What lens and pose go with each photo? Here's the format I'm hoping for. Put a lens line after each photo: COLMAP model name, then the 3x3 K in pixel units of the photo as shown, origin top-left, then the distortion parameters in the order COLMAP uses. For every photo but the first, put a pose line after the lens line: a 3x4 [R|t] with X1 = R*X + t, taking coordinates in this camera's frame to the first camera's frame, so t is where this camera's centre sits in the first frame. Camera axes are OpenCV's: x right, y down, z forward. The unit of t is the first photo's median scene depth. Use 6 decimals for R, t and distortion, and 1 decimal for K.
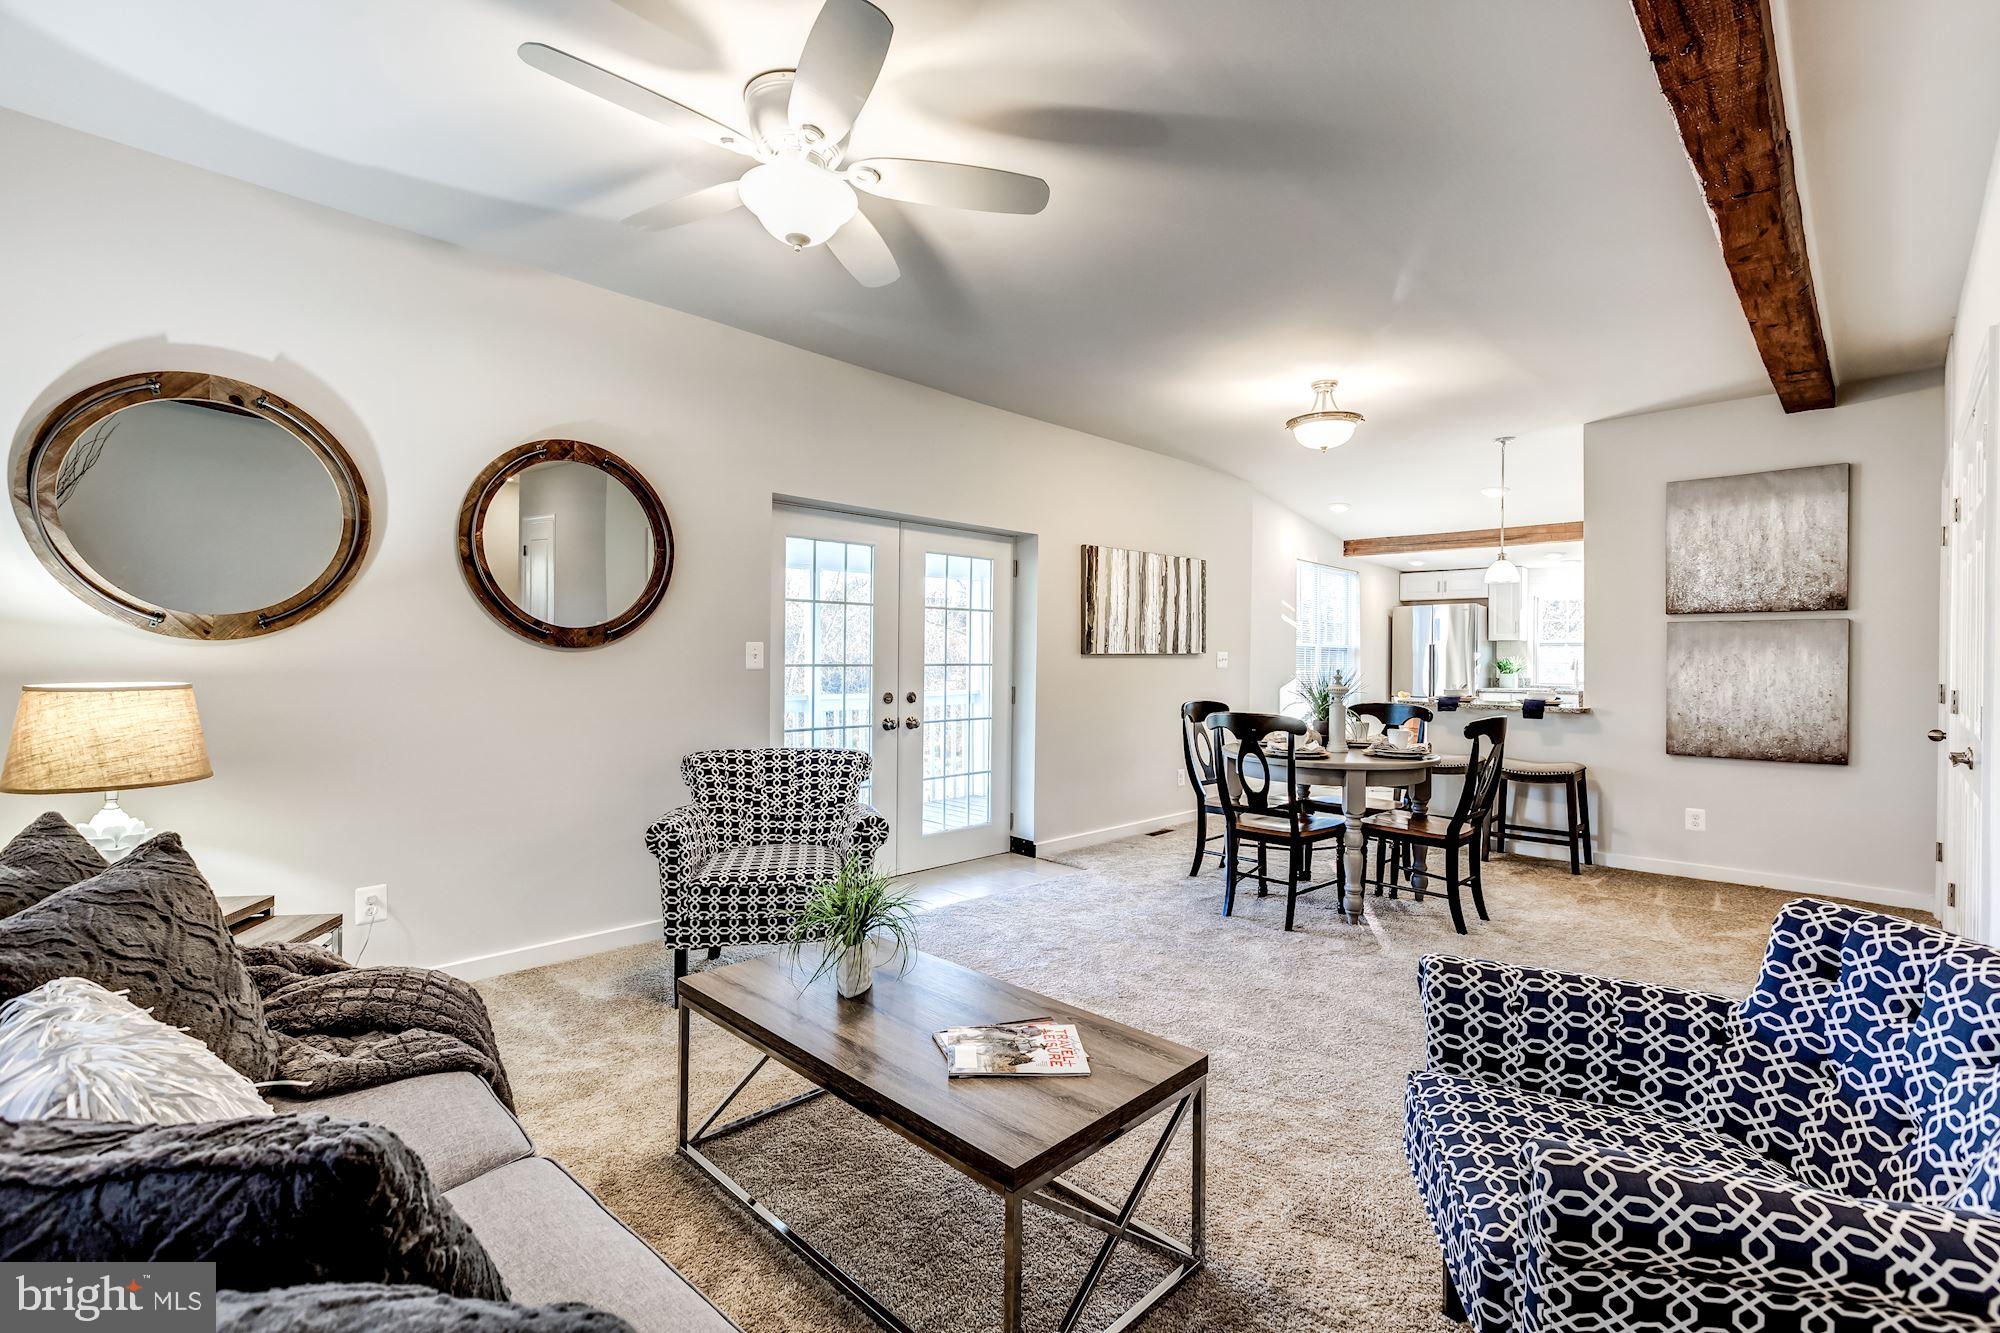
lens RADIAL K [[897.0, 0, 996.0], [0, 897.0, 661.9], [0, 0, 1]] dist [0.005136, -0.000239]
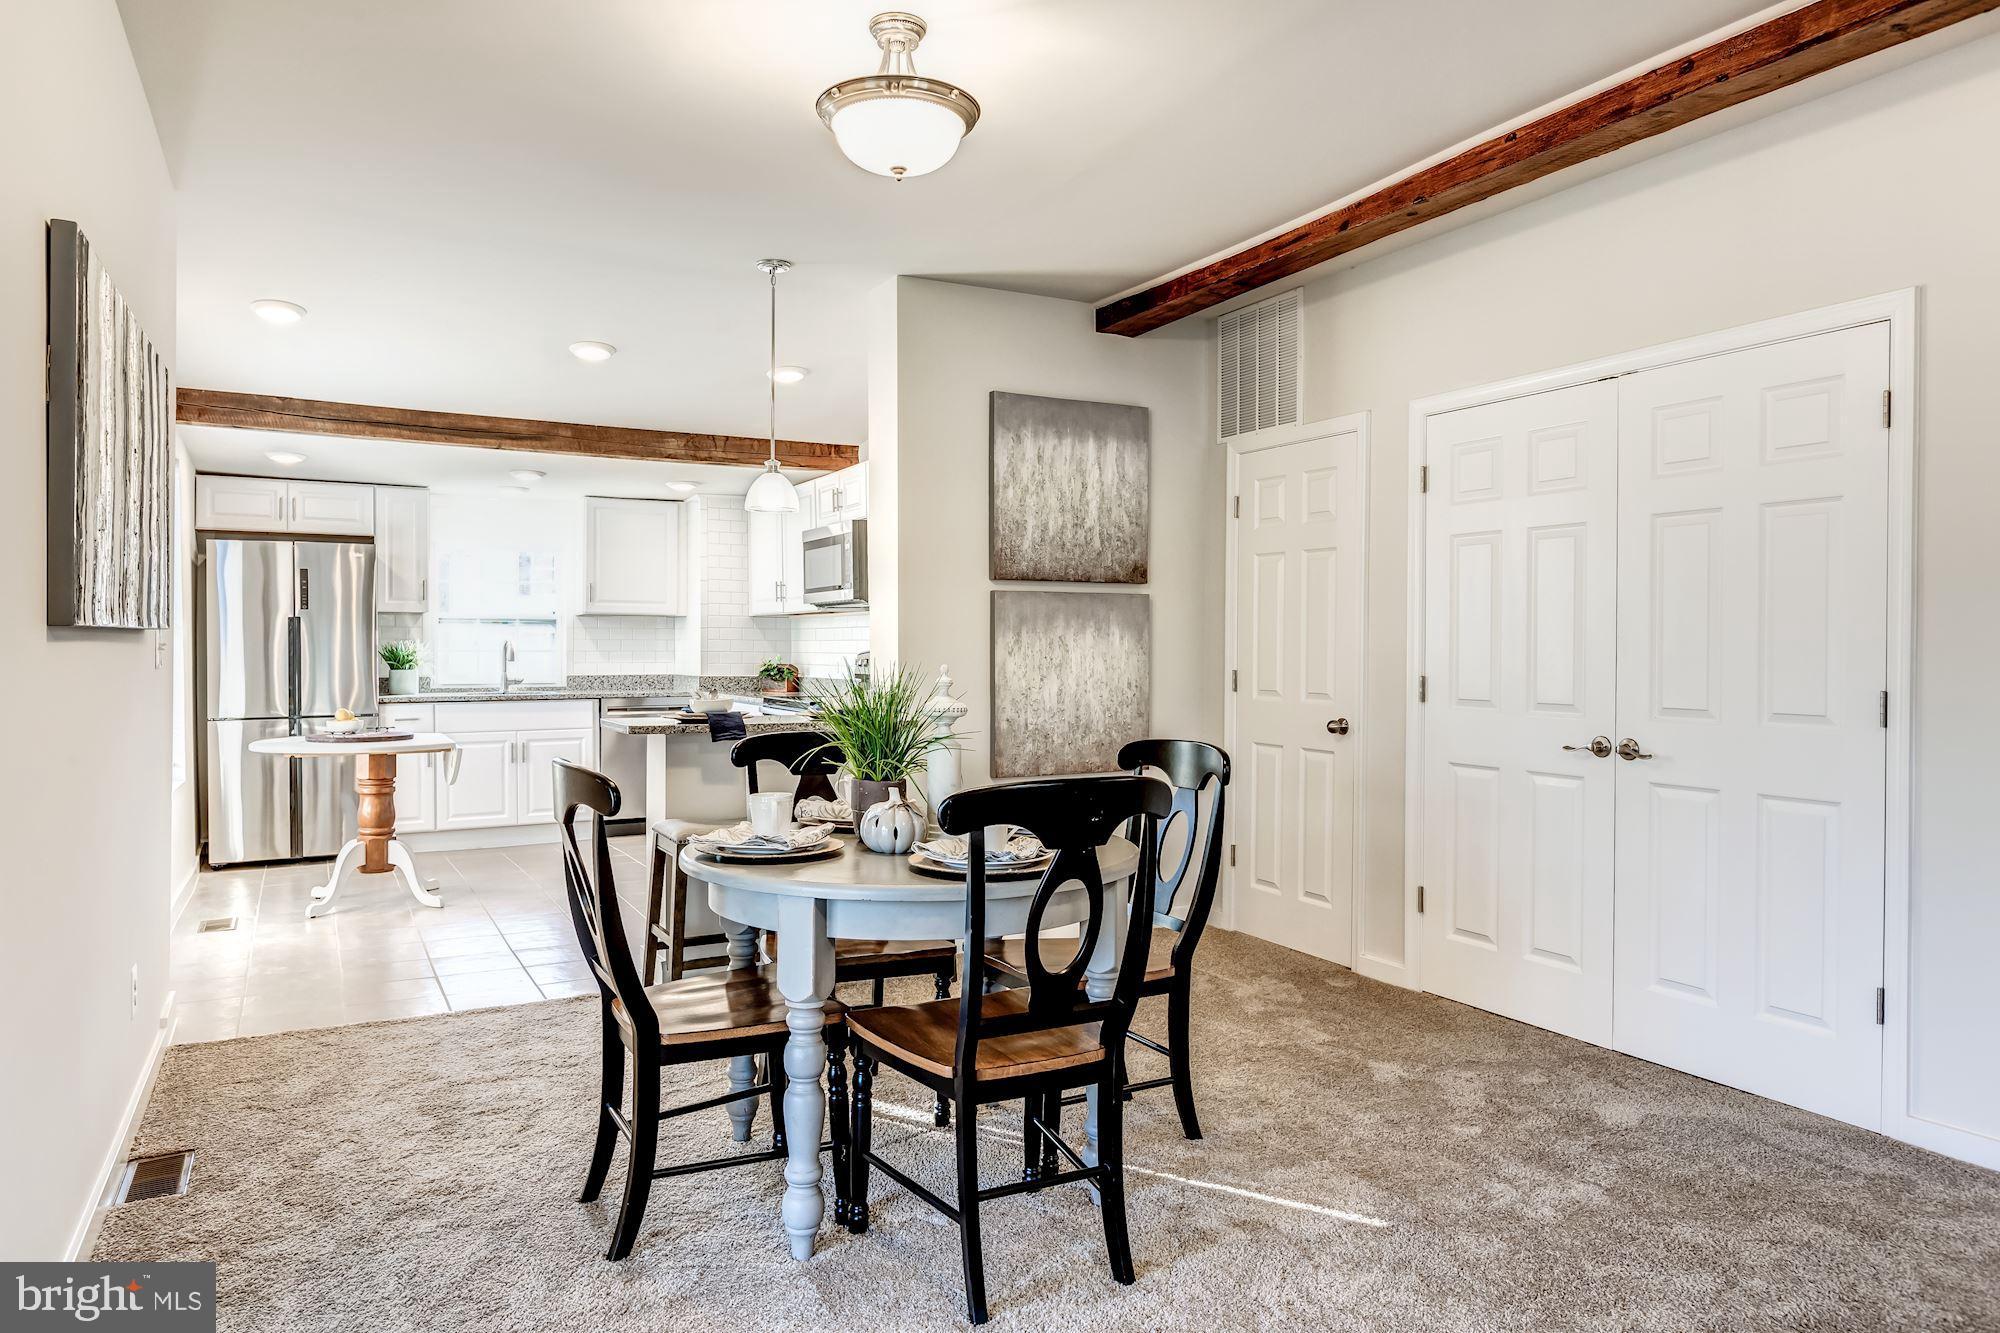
lens RADIAL K [[1280.5, 0, 996.4], [0, 1280.5, 666.2], [0, 0, 1]] dist [0.011081, 0.000396]
pose [[0.309379, -0.012398, 0.950858, -0.217842], [0.001834, 0.999921, 0.012441, 0.003156], [-0.950937, -0.002105, 0.309378, 0.726502]]
